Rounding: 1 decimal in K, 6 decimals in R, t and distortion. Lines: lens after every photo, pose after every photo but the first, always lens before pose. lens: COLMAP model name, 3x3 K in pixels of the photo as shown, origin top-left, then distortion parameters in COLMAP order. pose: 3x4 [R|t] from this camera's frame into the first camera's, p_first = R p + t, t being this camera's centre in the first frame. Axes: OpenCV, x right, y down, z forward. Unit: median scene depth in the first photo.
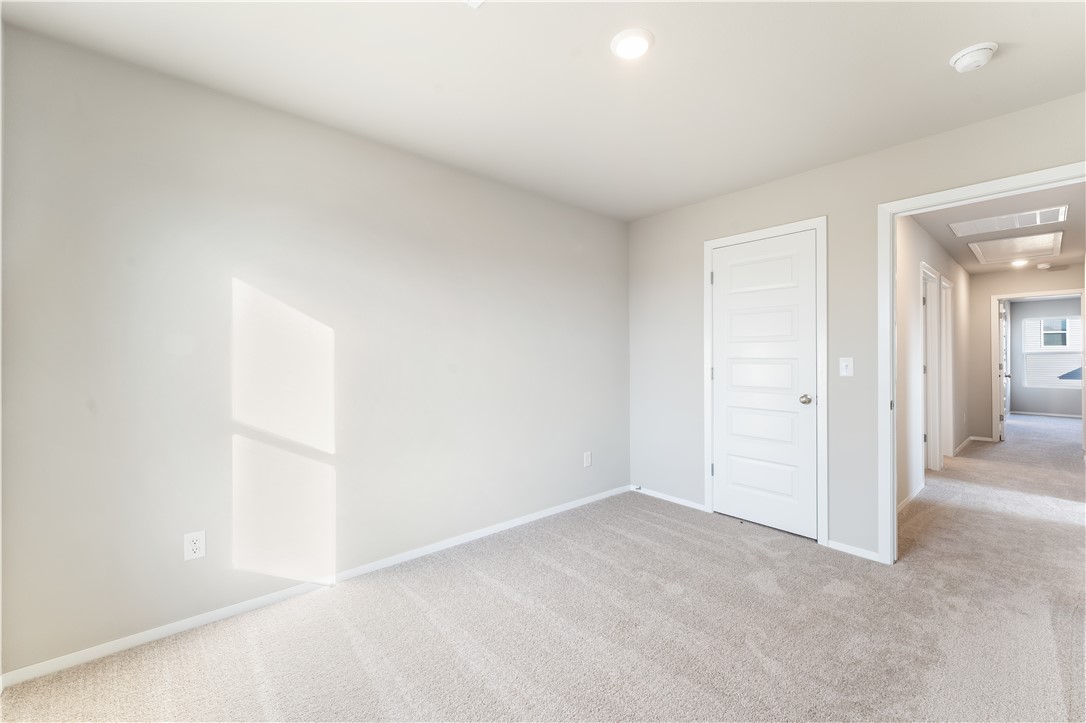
lens RADIAL K [[435.4, 0, 545.5], [0, 435.4, 362.5], [0, 0, 1]] dist [0.000949, -0.000092]
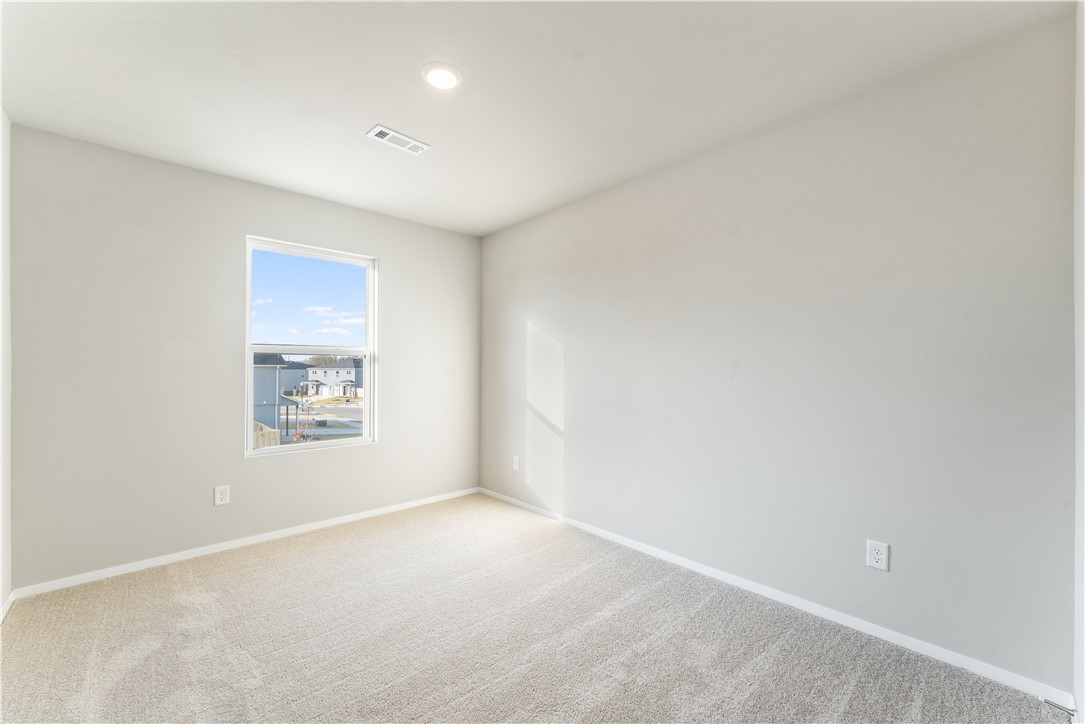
lens RADIAL K [[435.0, 0, 545.0], [0, 435.0, 363.0], [0, 0, 1]] dist [0.000949, -0.000092]
pose [[0.032199, -0.008632, -0.999444, 0.916374], [-0.005830, 0.999944, -0.008825, -0.011154], [0.999464, 0.006111, 0.032147, 0.841995]]
